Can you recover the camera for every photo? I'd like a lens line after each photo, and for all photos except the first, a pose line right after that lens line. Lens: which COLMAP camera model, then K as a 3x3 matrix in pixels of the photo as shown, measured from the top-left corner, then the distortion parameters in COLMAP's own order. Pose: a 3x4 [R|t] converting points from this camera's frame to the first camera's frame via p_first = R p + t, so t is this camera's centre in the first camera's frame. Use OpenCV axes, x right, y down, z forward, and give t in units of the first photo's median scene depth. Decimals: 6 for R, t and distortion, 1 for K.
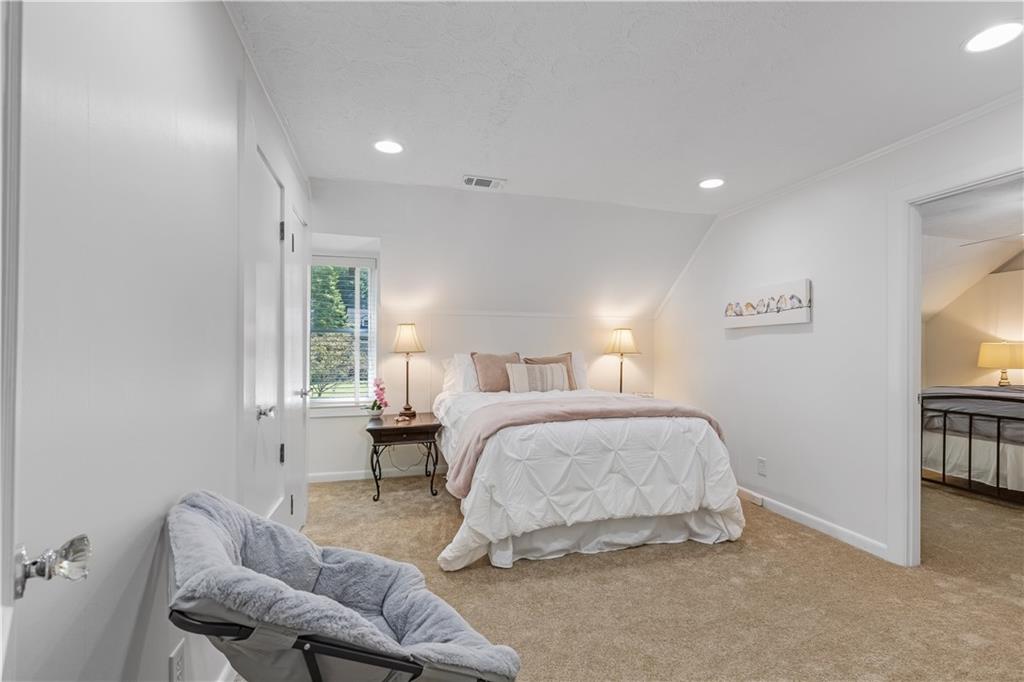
lens RADIAL K [[462.2, 0, 510.5], [0, 462.2, 345.4], [0, 0, 1]] dist [-0.001008, -0.000853]
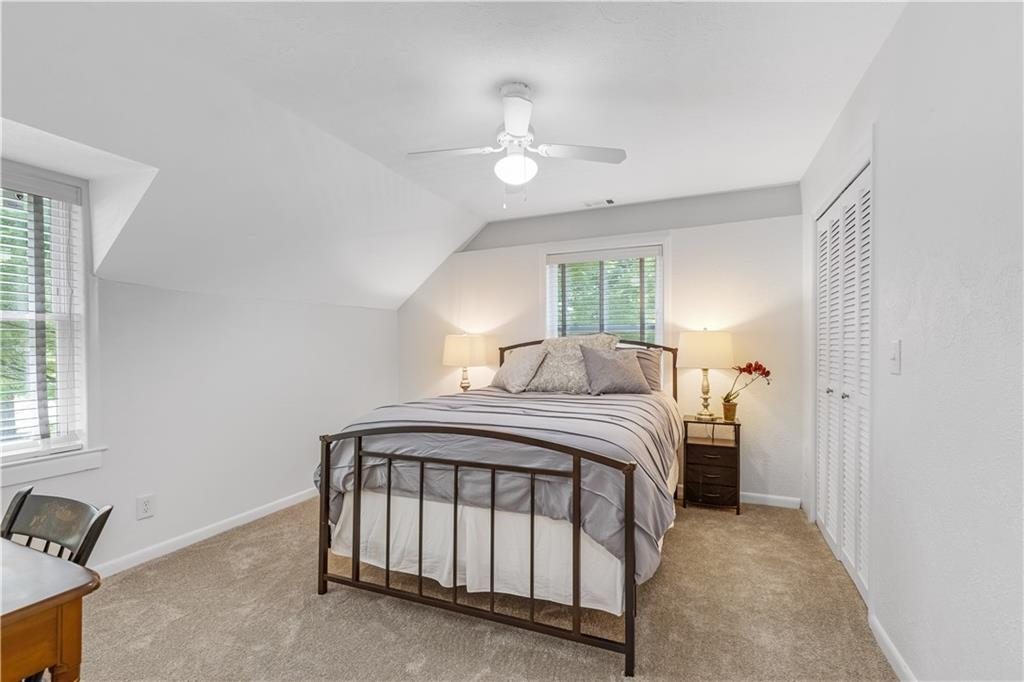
lens RADIAL K [[462.2, 0, 510.5], [0, 462.2, 345.4], [0, 0, 1]] dist [-0.001008, -0.000853]
pose [[0.612919, -0.007333, 0.790112, 0.603215], [-0.003823, 0.999918, 0.012247, 0.001883], [-0.790137, -0.010527, 0.612840, 0.555383]]
